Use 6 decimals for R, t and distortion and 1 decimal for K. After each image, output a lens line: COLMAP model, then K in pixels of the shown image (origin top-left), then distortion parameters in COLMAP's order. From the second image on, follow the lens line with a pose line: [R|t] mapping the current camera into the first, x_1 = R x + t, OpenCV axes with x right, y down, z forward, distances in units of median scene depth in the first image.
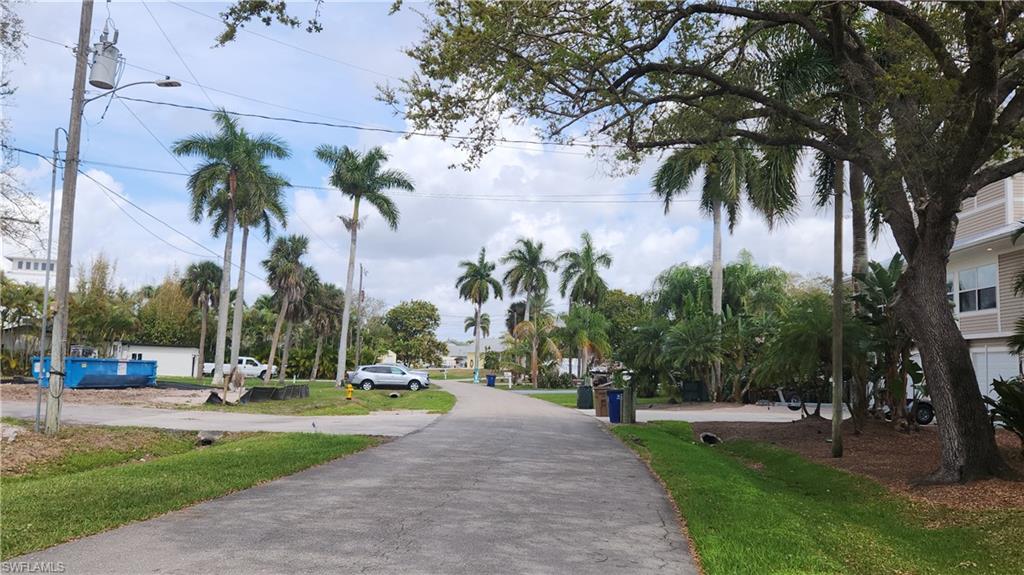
lens RADIAL K [[735.0, 0, 667.7], [0, 735.0, 349.1], [0, 0, 1]] dist [0.003278, 0.000412]
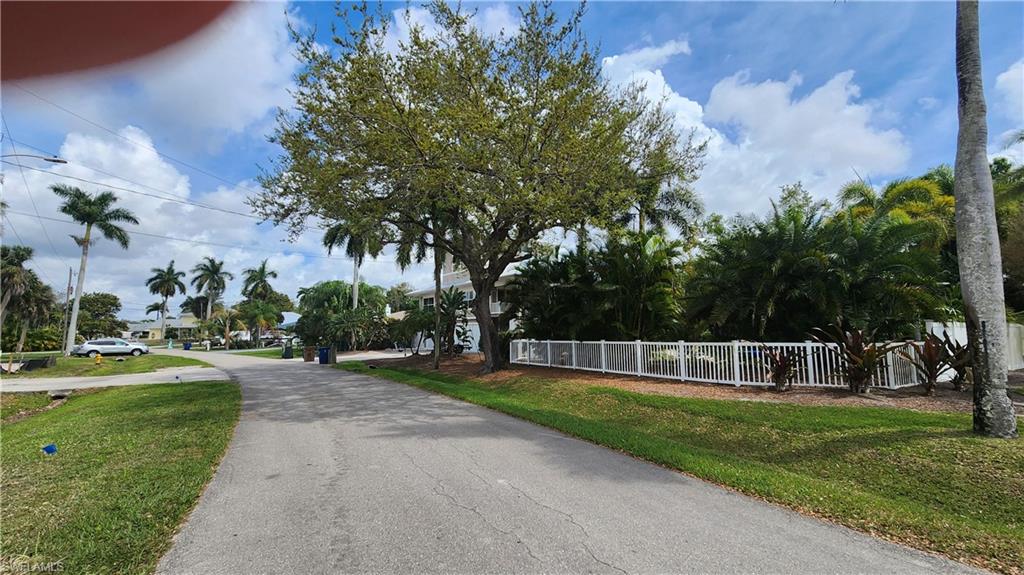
lens RADIAL K [[419.7, 0, 513.8], [0, 419.7, 295.2], [0, 0, 1]] dist [0.001765, 0.000442]
pose [[0.765387, 0.022985, 0.643159, -0.301007], [0.007887, 0.998952, -0.045086, -0.021924], [-0.643521, 0.039580, 0.764404, -0.158142]]
